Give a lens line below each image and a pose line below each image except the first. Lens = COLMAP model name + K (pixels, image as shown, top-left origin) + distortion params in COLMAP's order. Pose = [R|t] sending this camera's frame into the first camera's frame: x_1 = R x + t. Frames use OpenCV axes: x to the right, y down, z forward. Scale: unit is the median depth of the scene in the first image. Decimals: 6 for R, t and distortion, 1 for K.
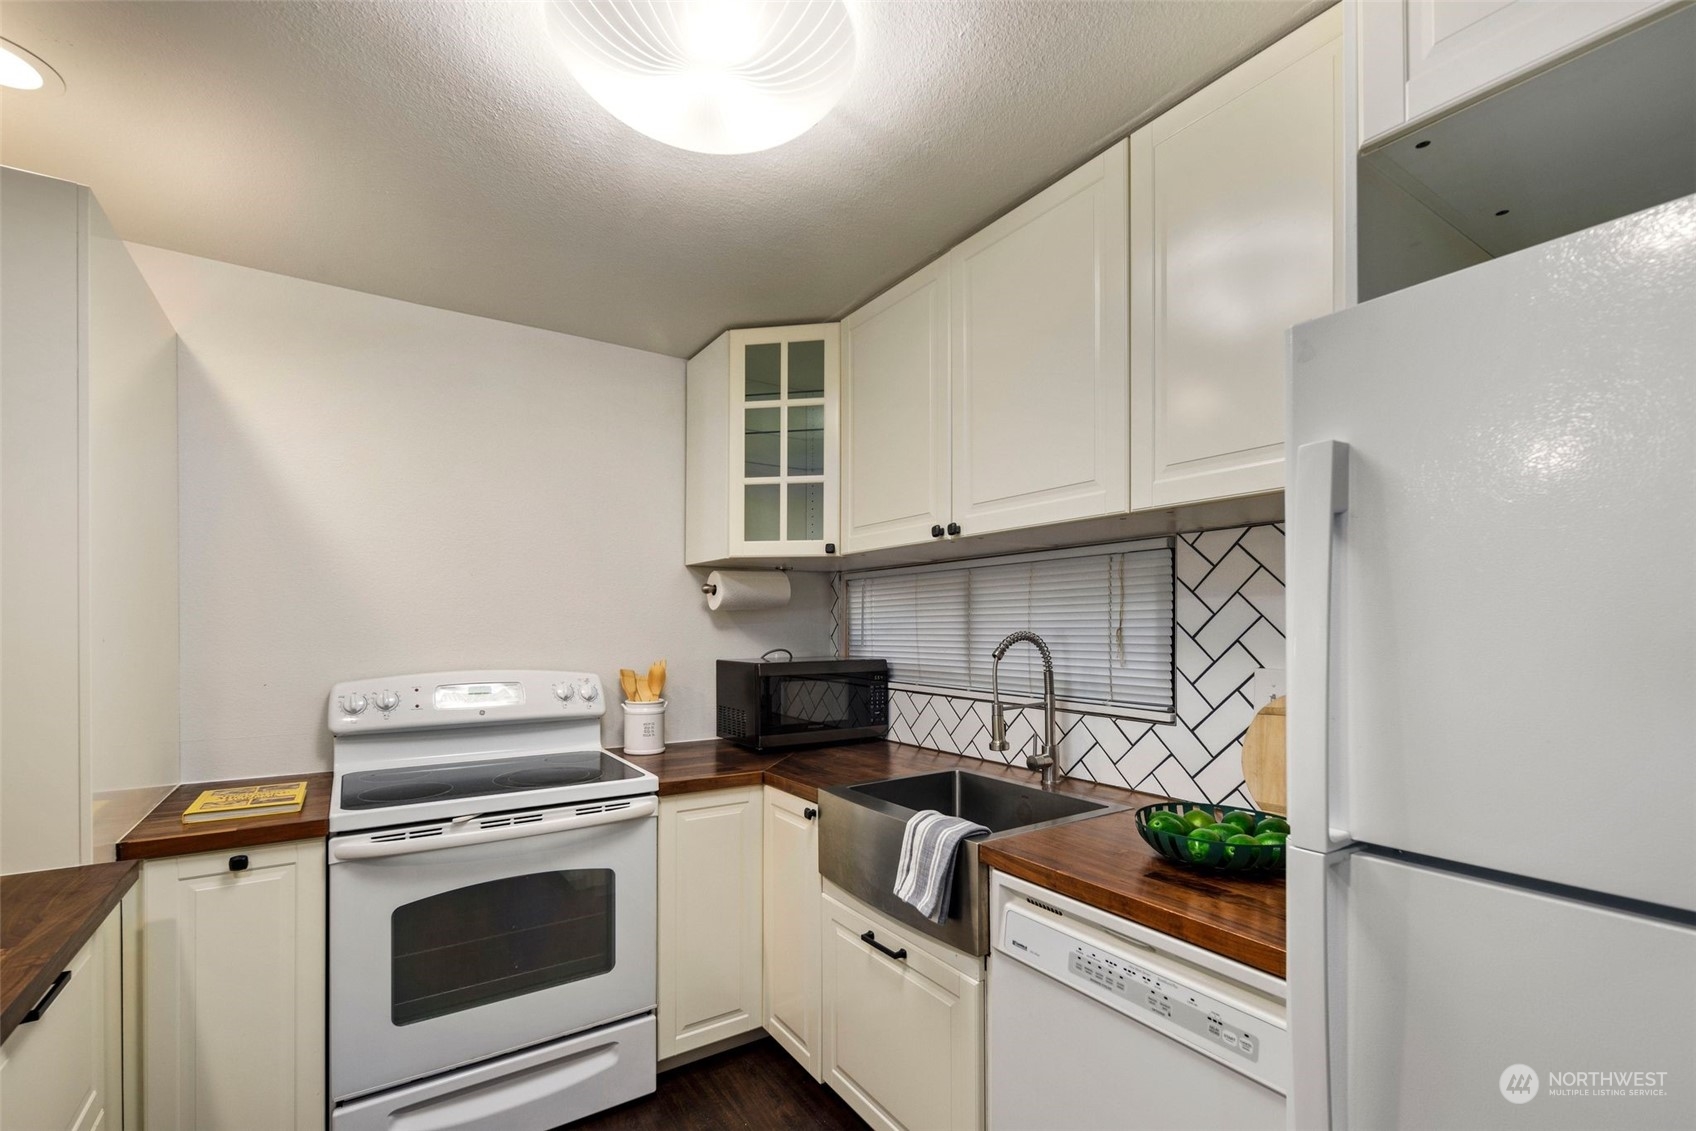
lens RADIAL K [[740.5, 0, 852.1], [0, 740.5, 623.9], [0, 0, 1]] dist [-0.000492, -0.000017]
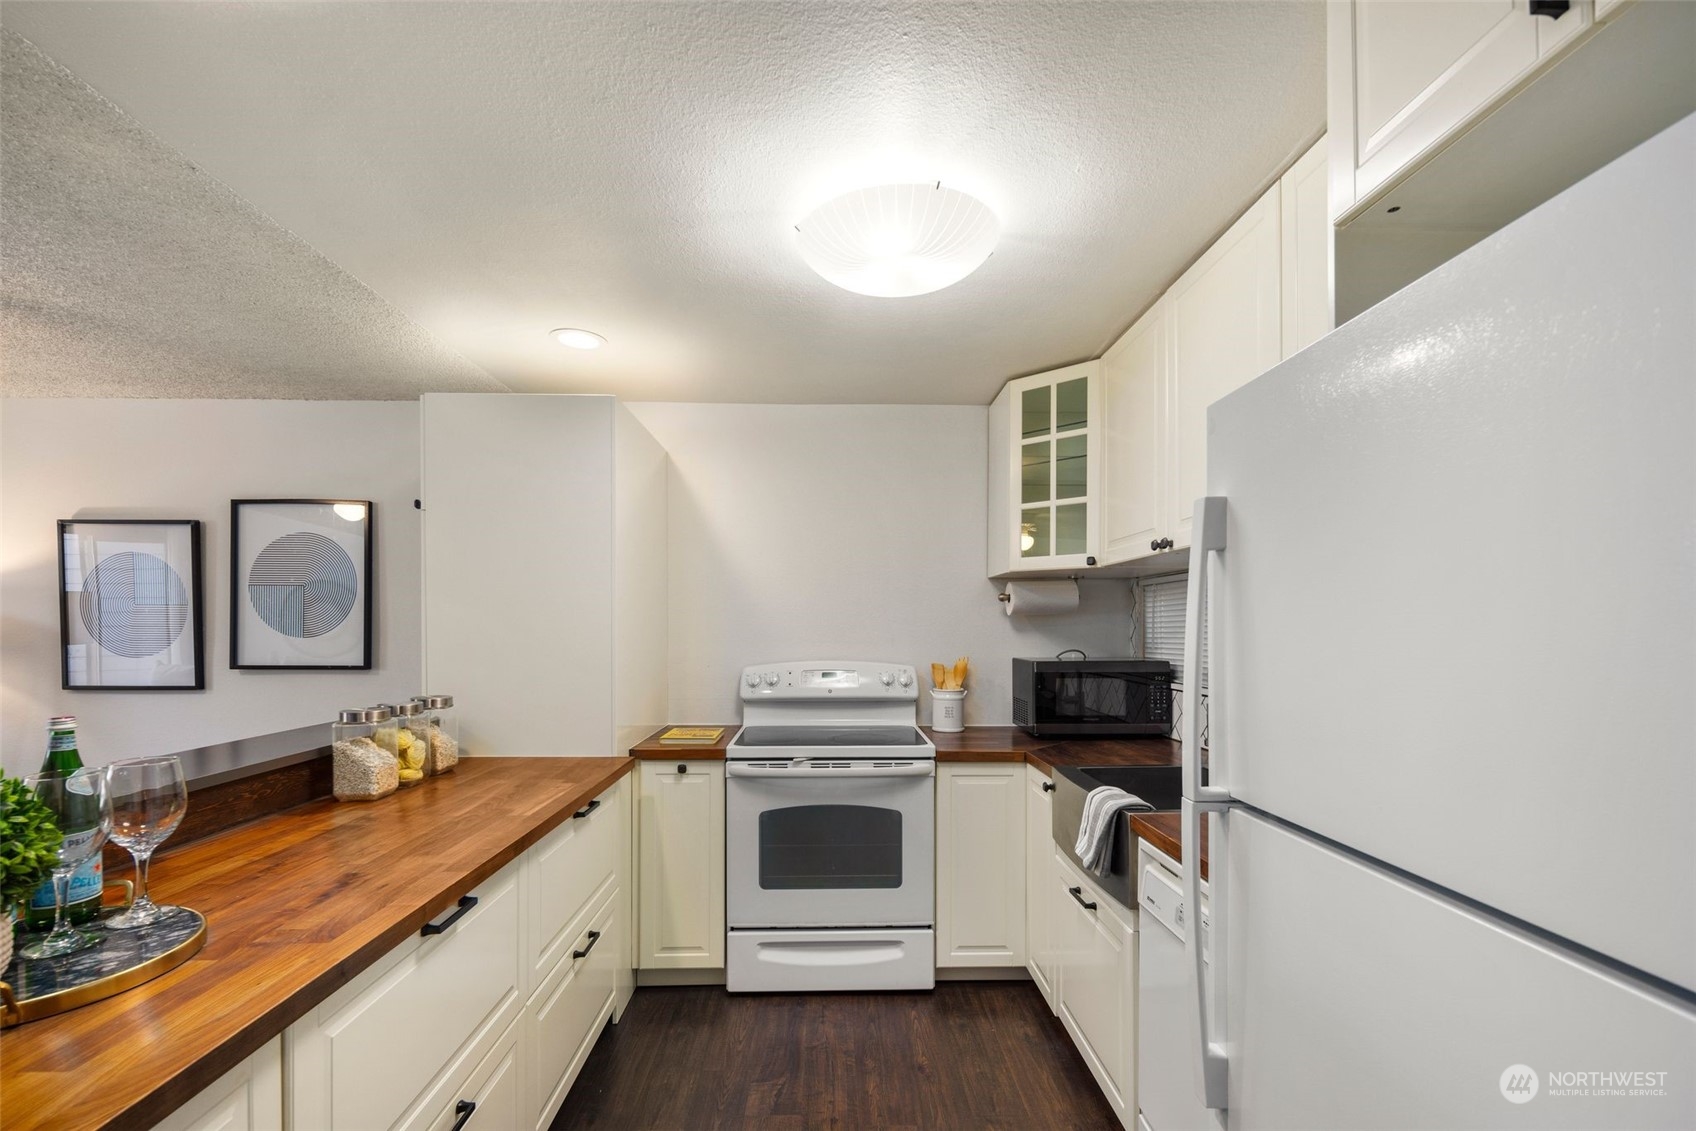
lens RADIAL K [[745.4, 0, 848.0], [0, 745.4, 619.3], [0, 0, 1]] dist [-0.000212, -0.000653]
pose [[0.846547, -0.004152, -0.532297, 0.282124], [0.000828, 0.999979, -0.006482, -0.006083], [0.532313, 0.005047, 0.846533, -0.171718]]
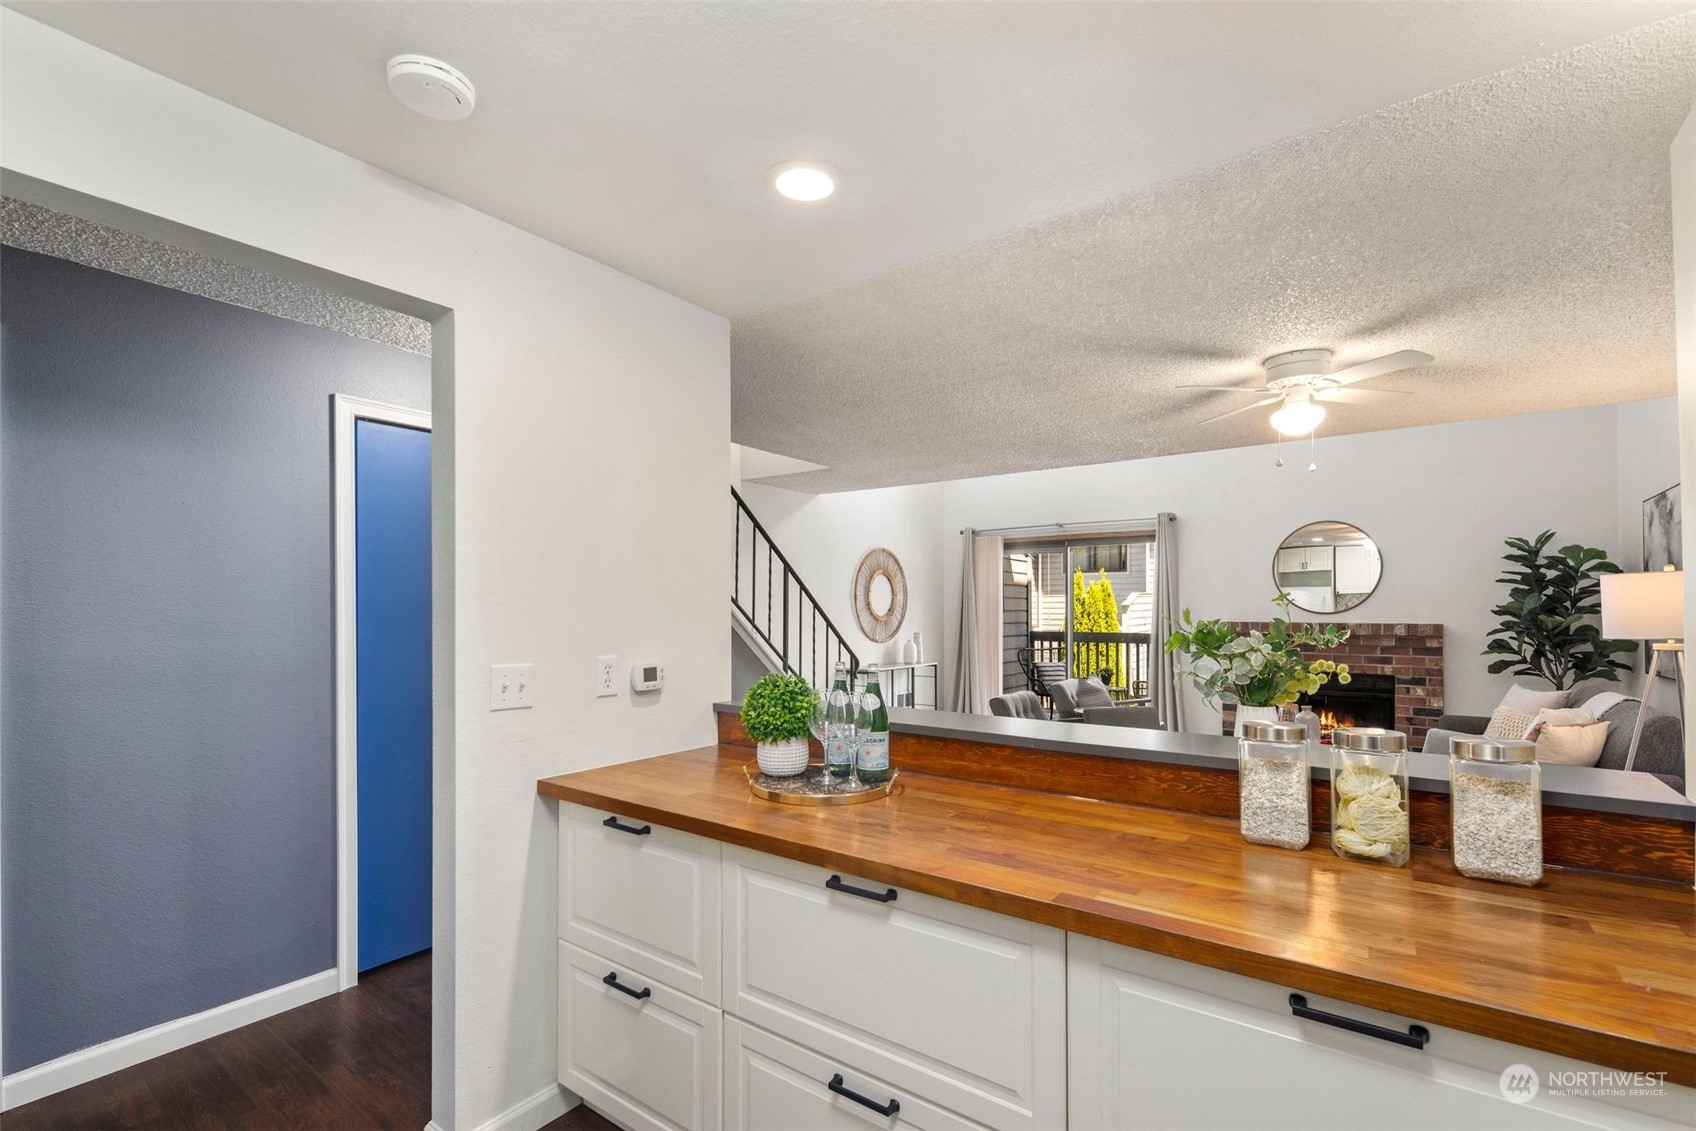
lens RADIAL K [[752.3, 0, 848.0], [0, 752.3, 604.2], [0, 0, 1]] dist [0.001527, -0.001461]
pose [[-0.940749, 0.000129, -0.339105, -0.078821], [0.002742, 0.999970, -0.007227, -0.008078], [0.339093, -0.007729, -0.940721, 0.747525]]
